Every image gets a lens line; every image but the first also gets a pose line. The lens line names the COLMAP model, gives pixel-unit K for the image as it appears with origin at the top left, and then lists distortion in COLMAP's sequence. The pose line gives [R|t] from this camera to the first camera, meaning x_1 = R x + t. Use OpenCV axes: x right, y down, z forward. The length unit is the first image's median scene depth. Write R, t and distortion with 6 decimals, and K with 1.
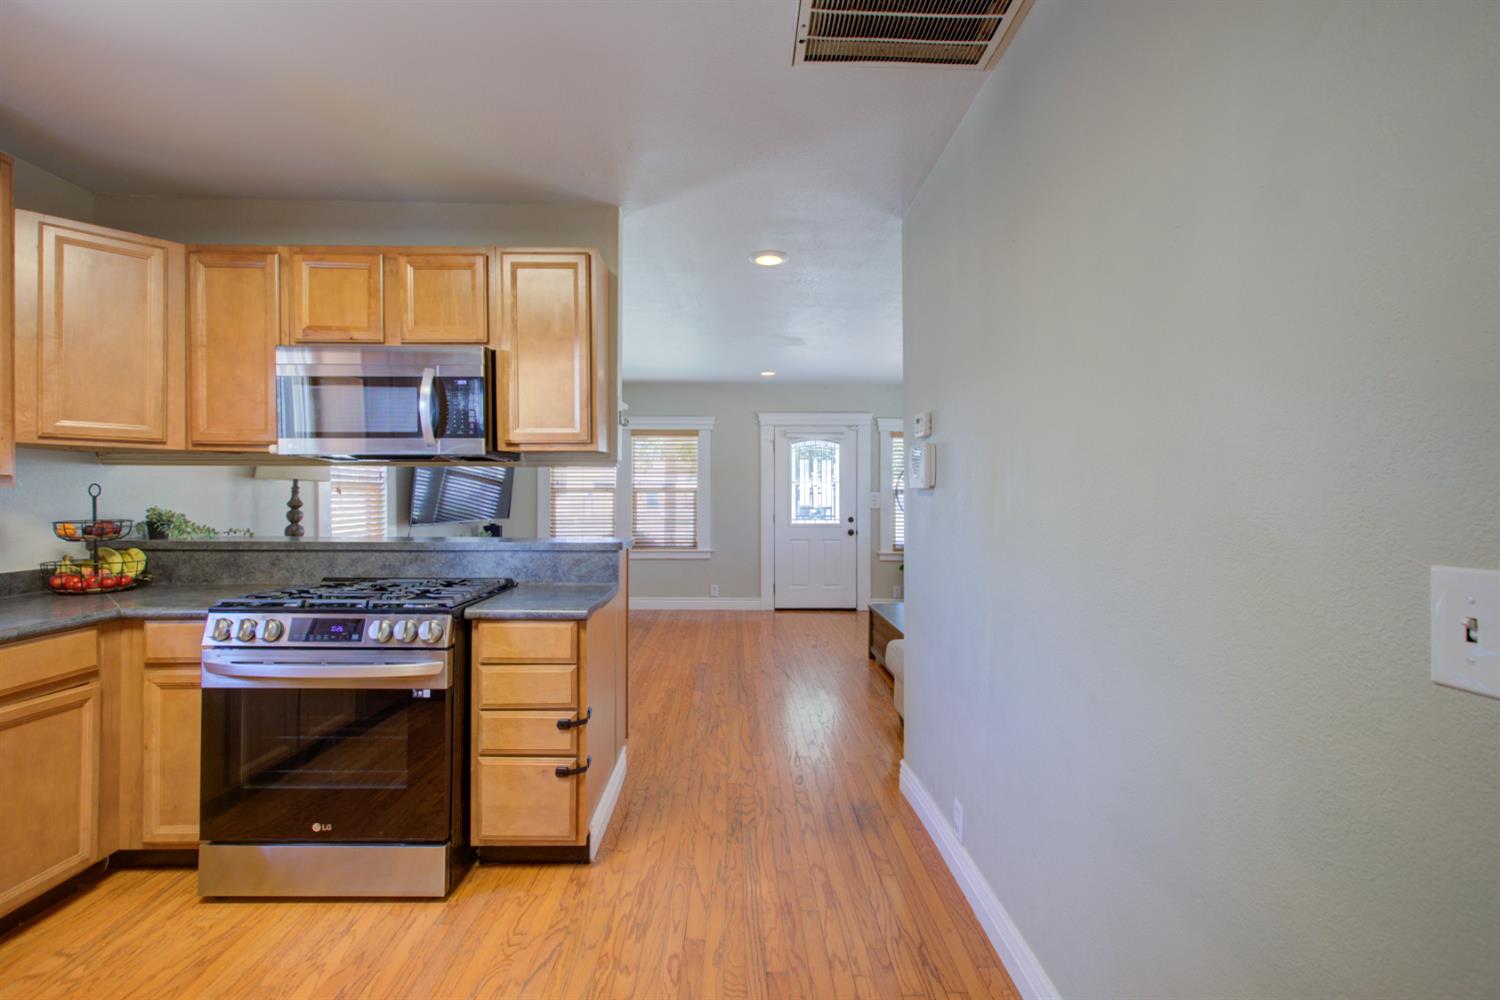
lens RADIAL K [[693.8, 0, 746.8], [0, 693.8, 493.9], [0, 0, 1]] dist [-0.005033, 0.002871]
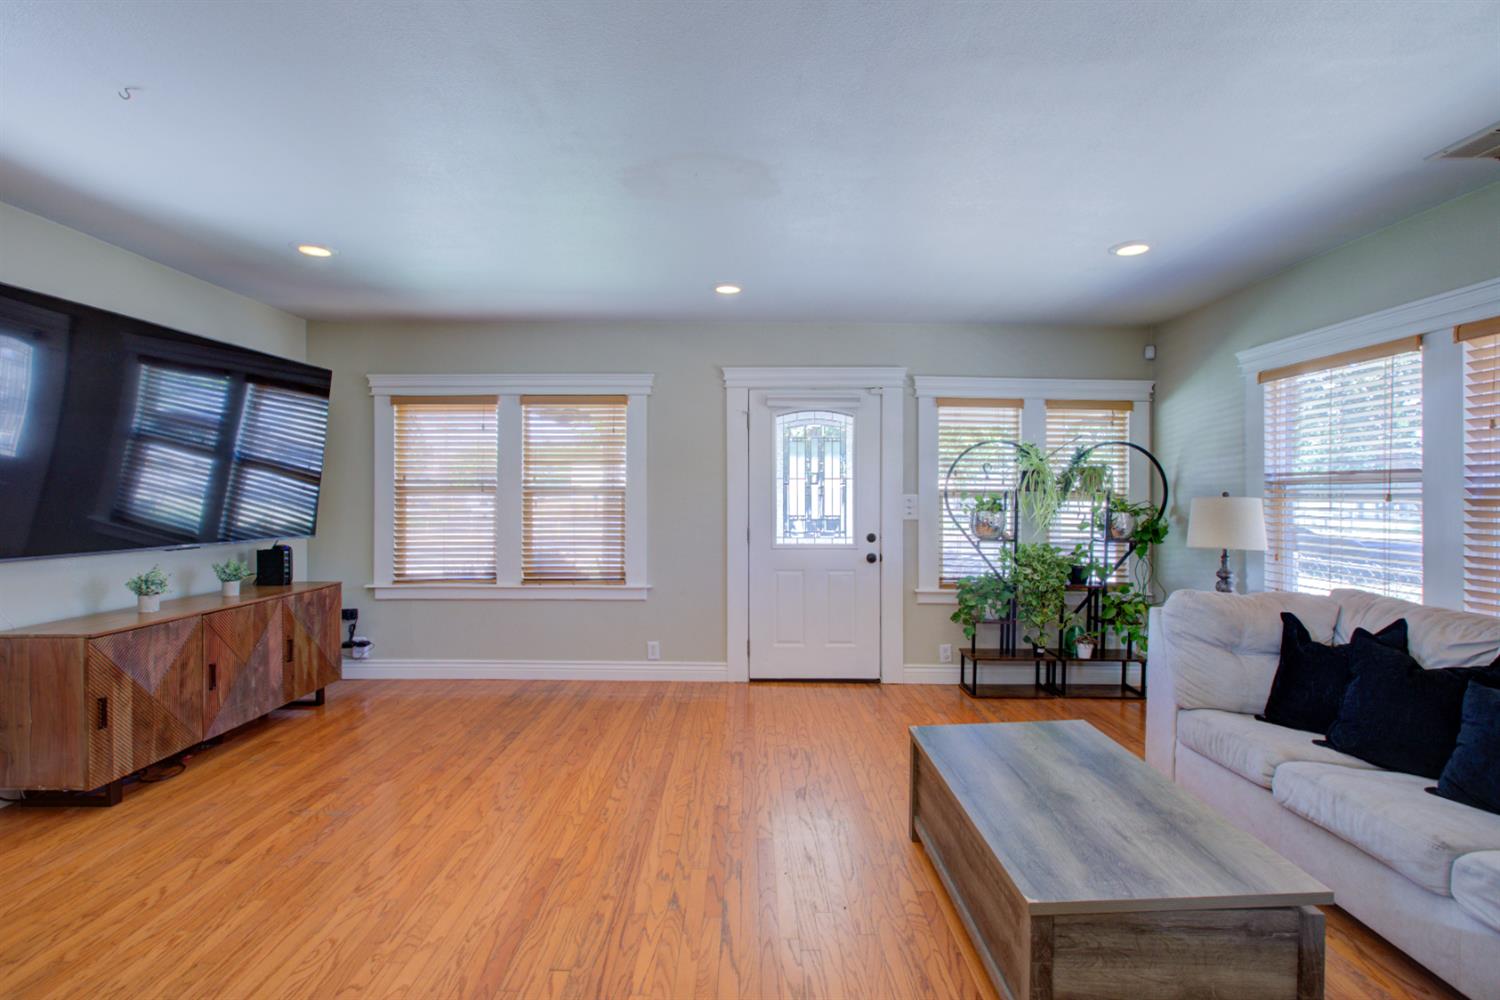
lens RADIAL K [[693.8, 0, 742.6], [0, 693.8, 508.9], [0, 0, 1]] dist [-0.005033, 0.002871]
pose [[0.999553, -0.001032, -0.029890, 0.052791], [0.001543, 0.999853, 0.017080, 0.000250], [0.029868, -0.017118, 0.999407, 0.371546]]
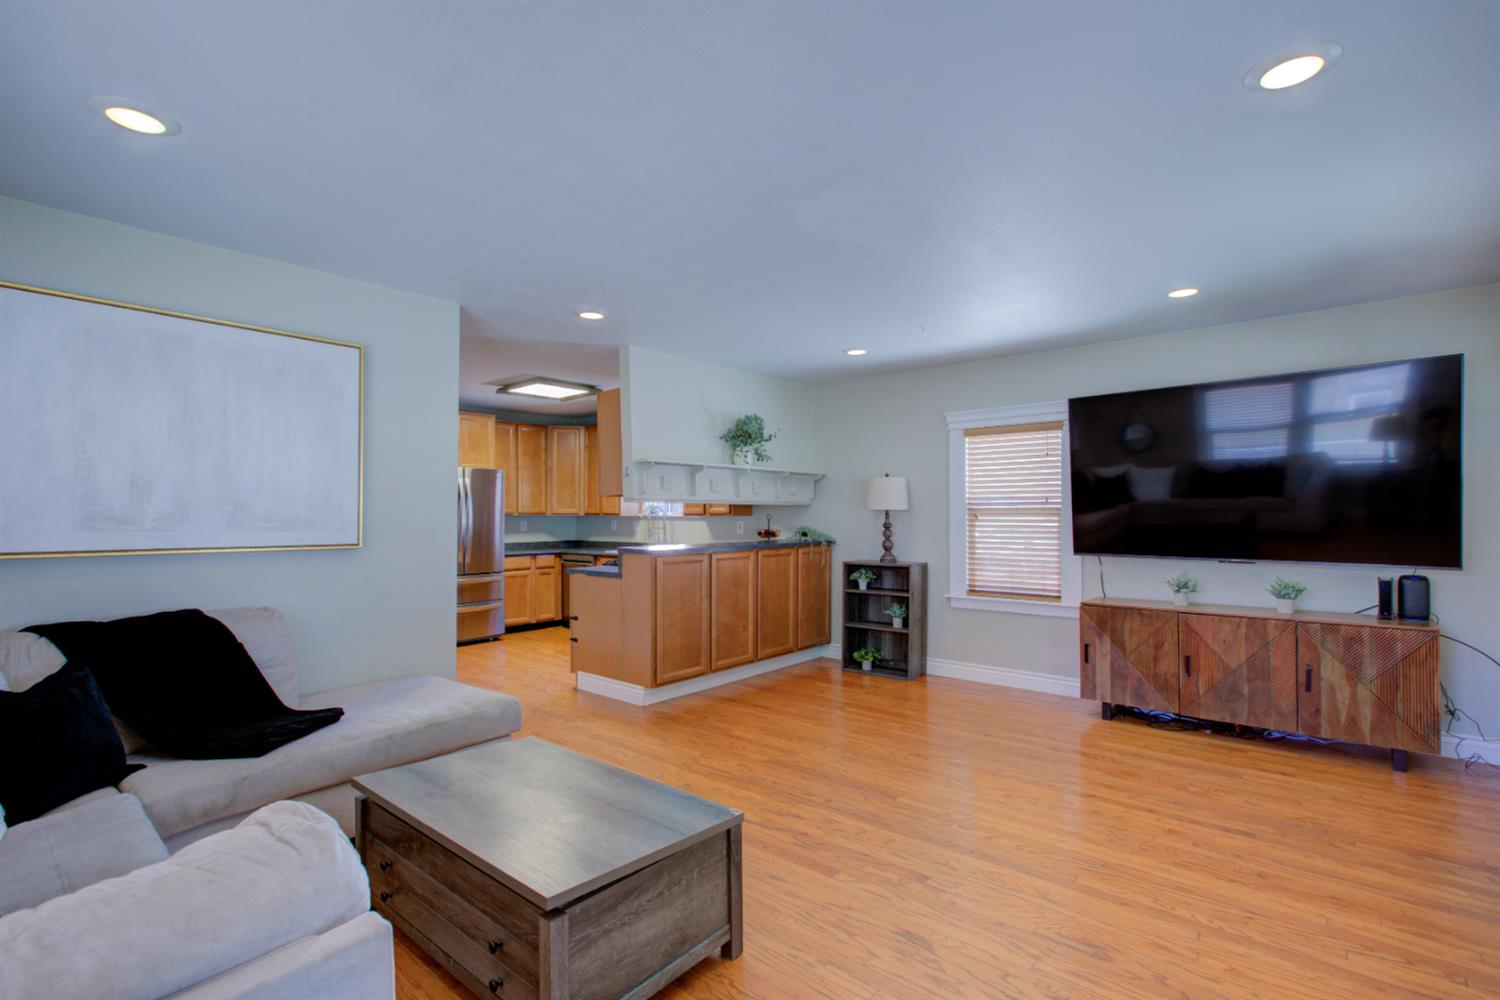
lens RADIAL K [[693.8, 0, 762.9], [0, 693.8, 510.6], [0, 0, 1]] dist [-0.005033, 0.002871]
pose [[-0.657334, -0.010140, -0.753531, 0.325554], [-0.002905, 0.999936, -0.010921, 0.000079], [0.753594, -0.004990, -0.657321, 0.902039]]
